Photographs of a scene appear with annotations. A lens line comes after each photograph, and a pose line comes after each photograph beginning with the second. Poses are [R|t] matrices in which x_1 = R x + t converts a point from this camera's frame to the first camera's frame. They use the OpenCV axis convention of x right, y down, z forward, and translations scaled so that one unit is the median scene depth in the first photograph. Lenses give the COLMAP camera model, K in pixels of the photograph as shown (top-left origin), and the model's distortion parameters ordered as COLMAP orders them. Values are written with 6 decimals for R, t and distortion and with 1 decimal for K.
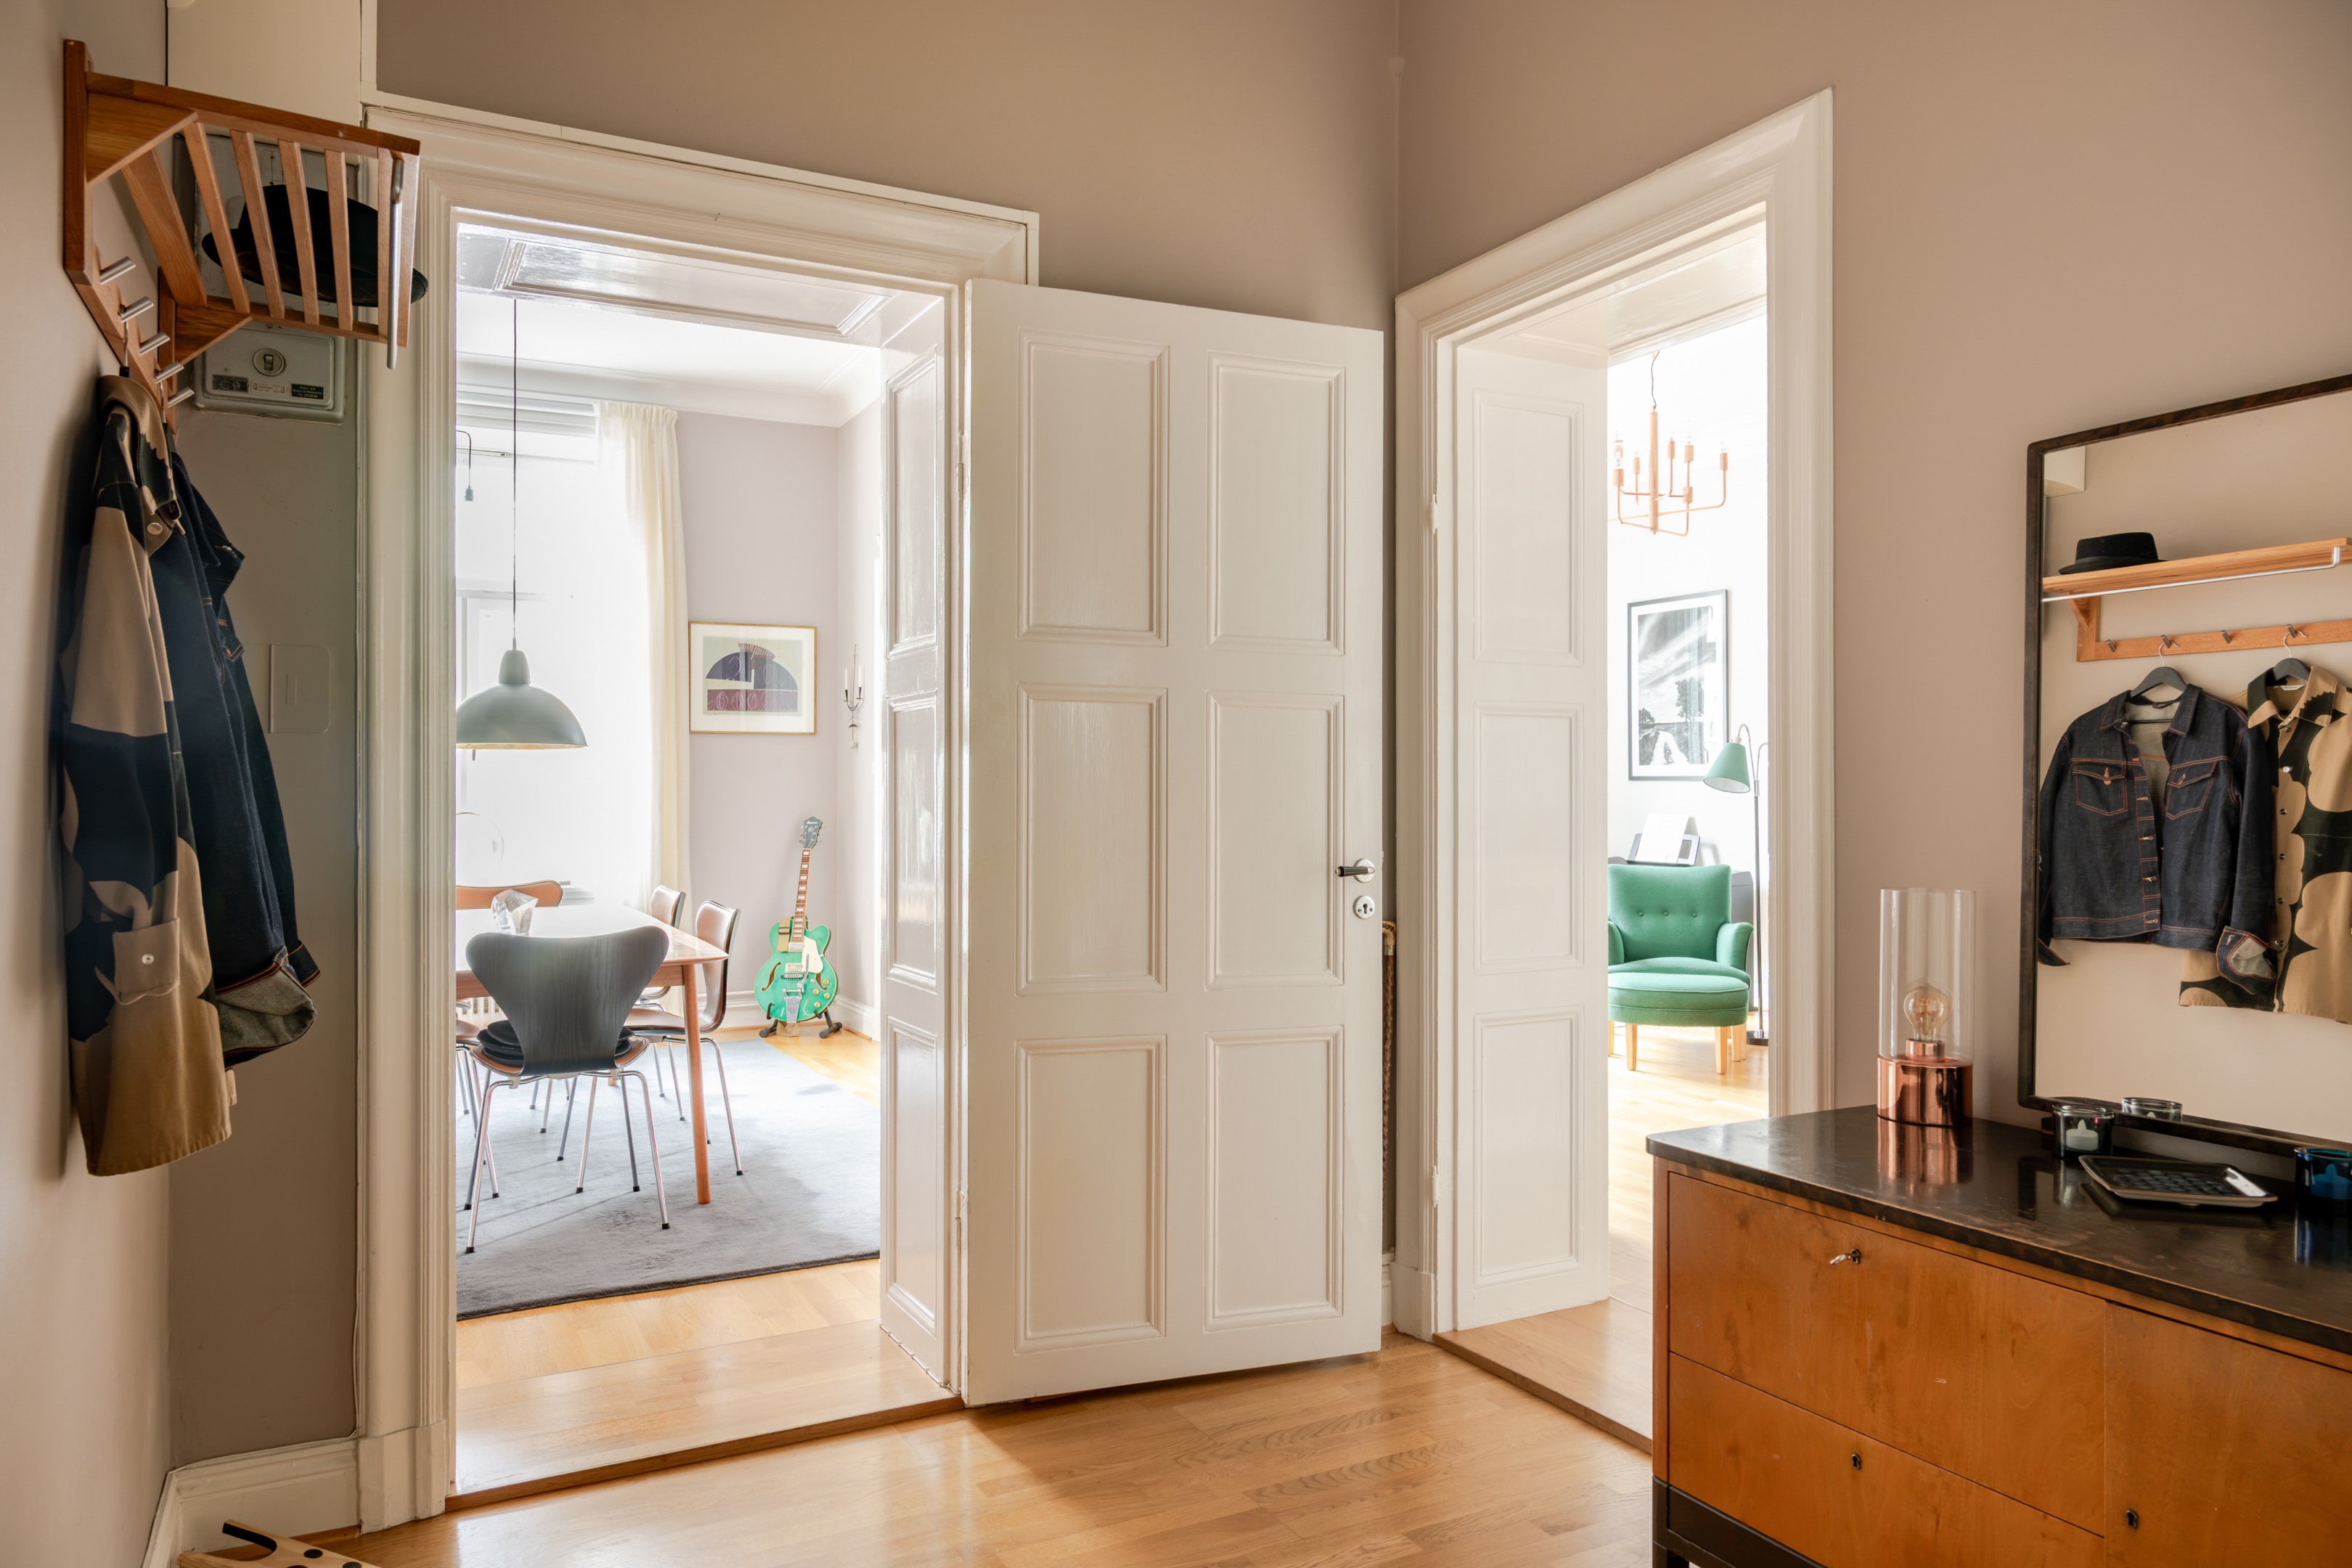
lens RADIAL K [[1555.8, 0, 1180.0], [0, 1555.8, 785.2], [0, 0, 1]] dist [-0.000135, 0.002054]
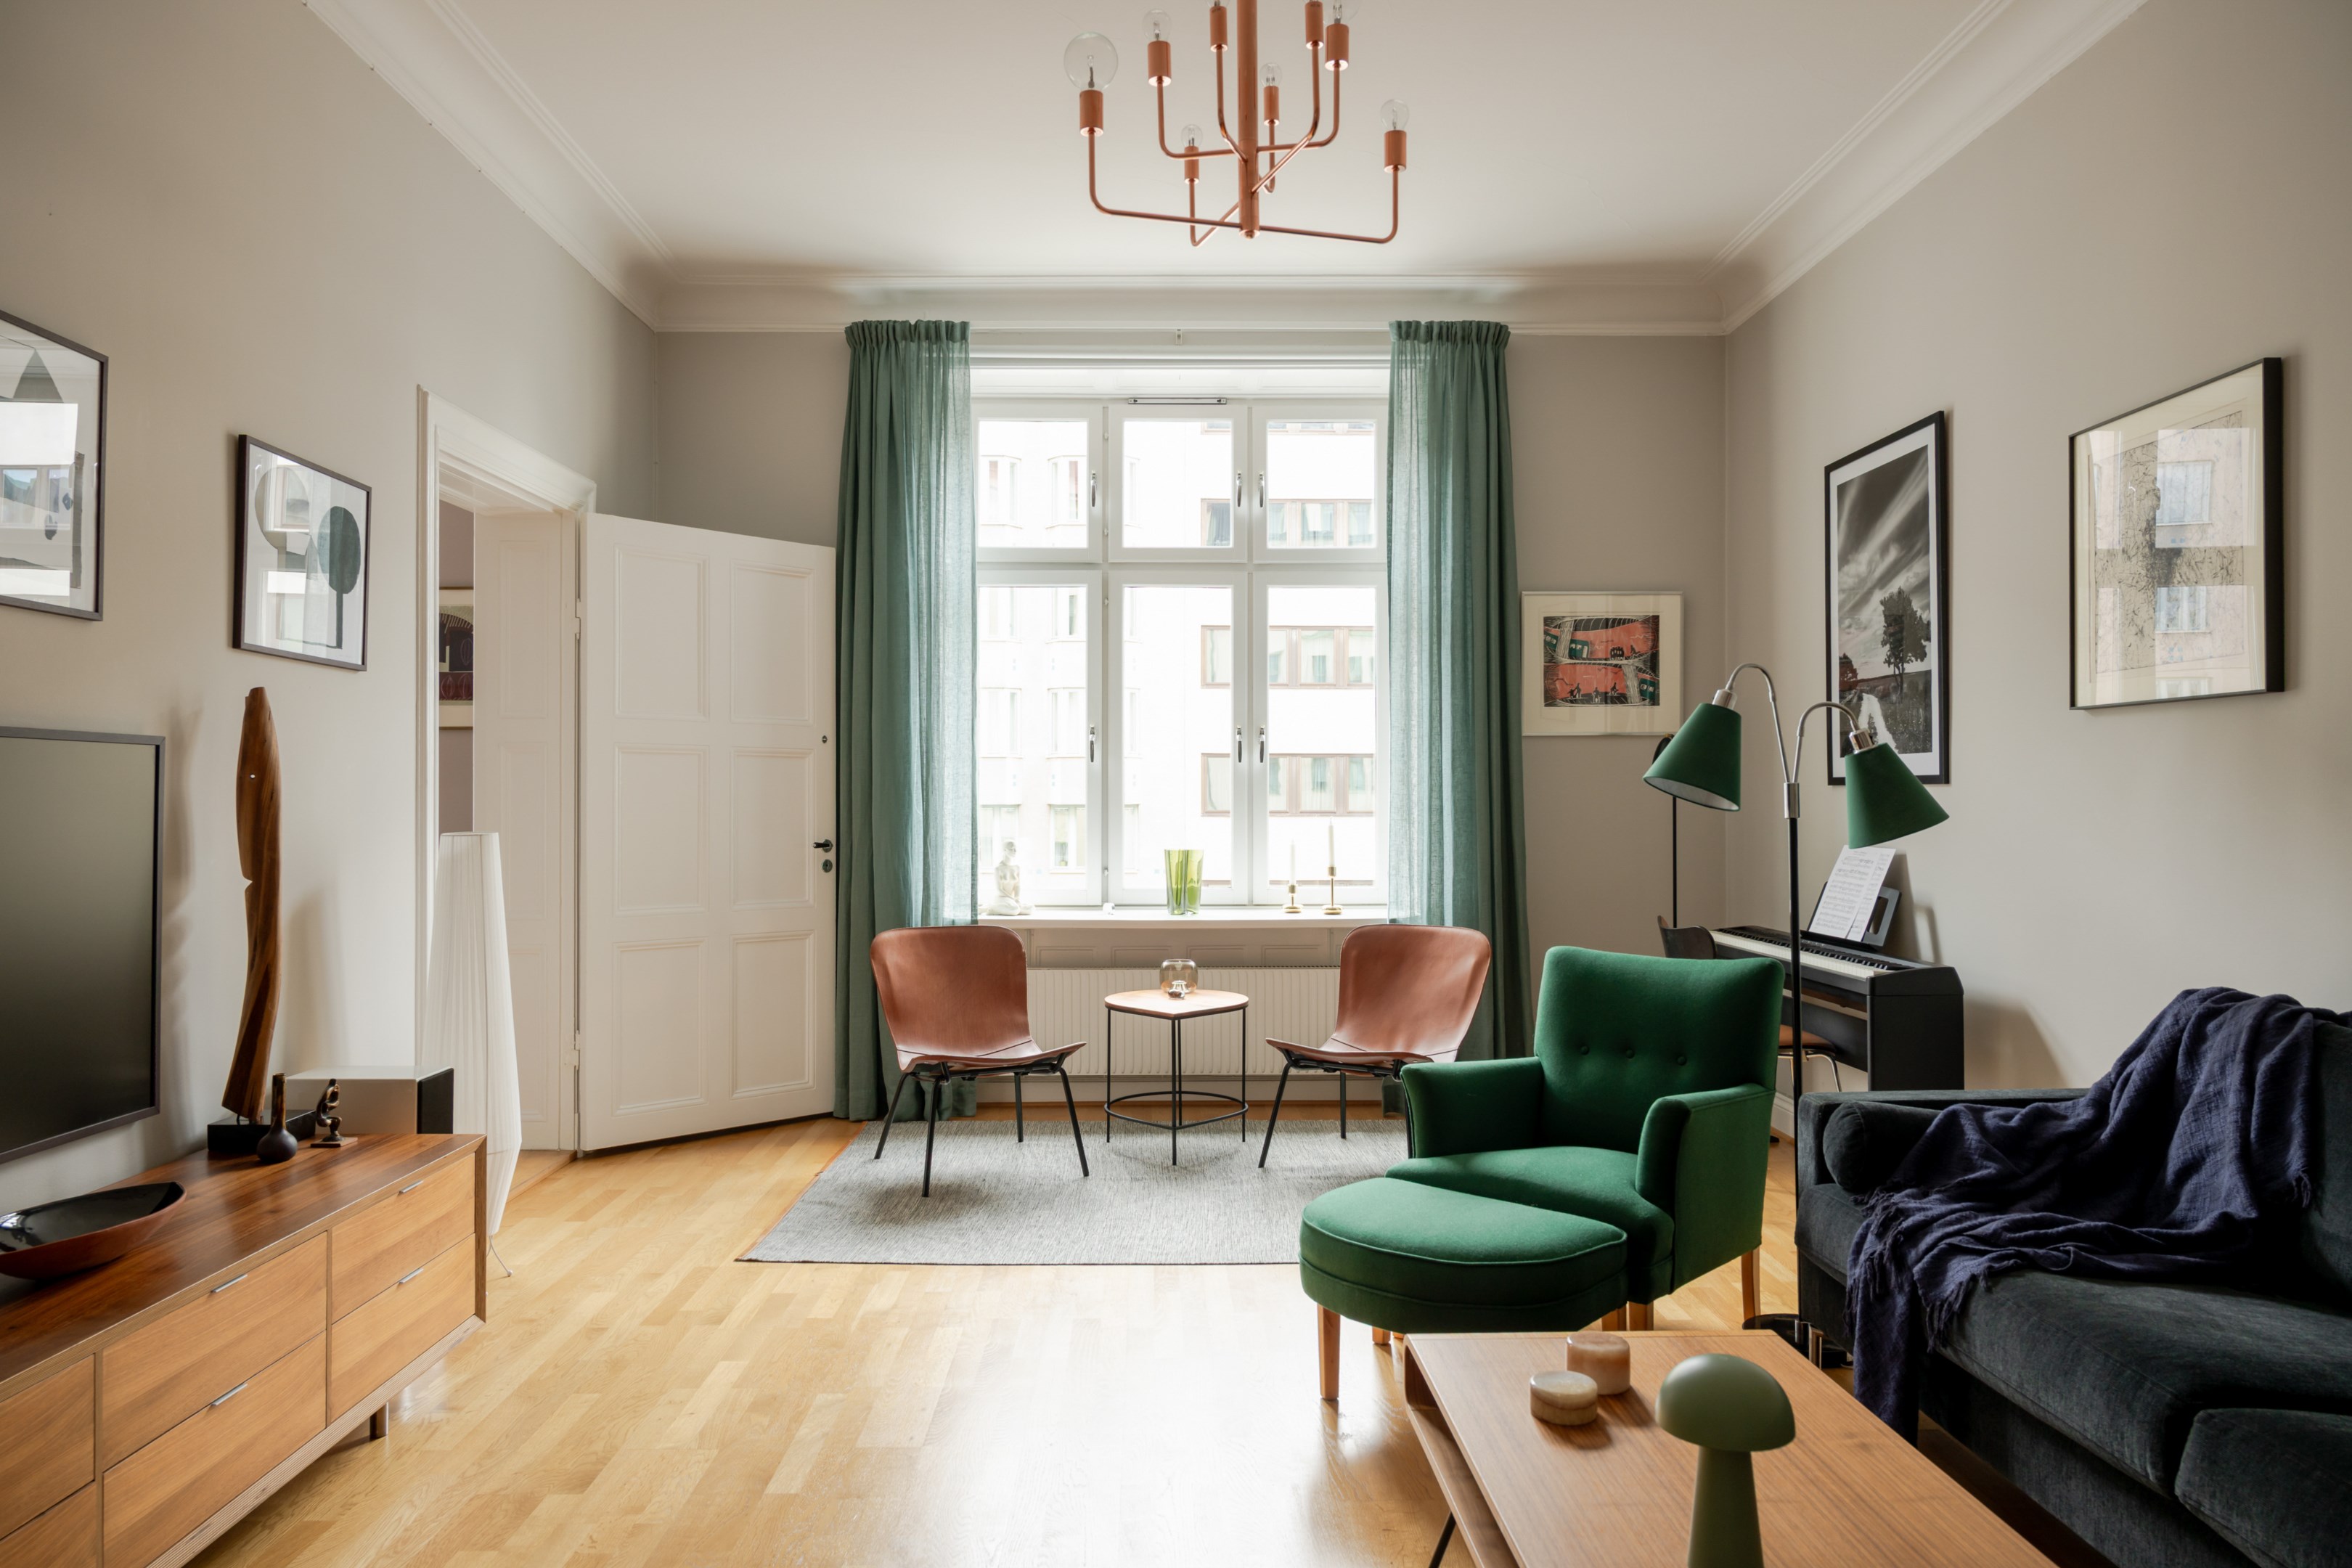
lens RADIAL K [[1555.8, 0, 1180.0], [0, 1555.8, 785.2], [0, 0, 1]] dist [-0.000135, 0.002054]
pose [[0.892535, -0.003145, -0.450968, 0.342814], [0.001193, 0.999989, -0.004613, -0.000779], [0.450977, 0.003580, 0.892528, 0.413153]]
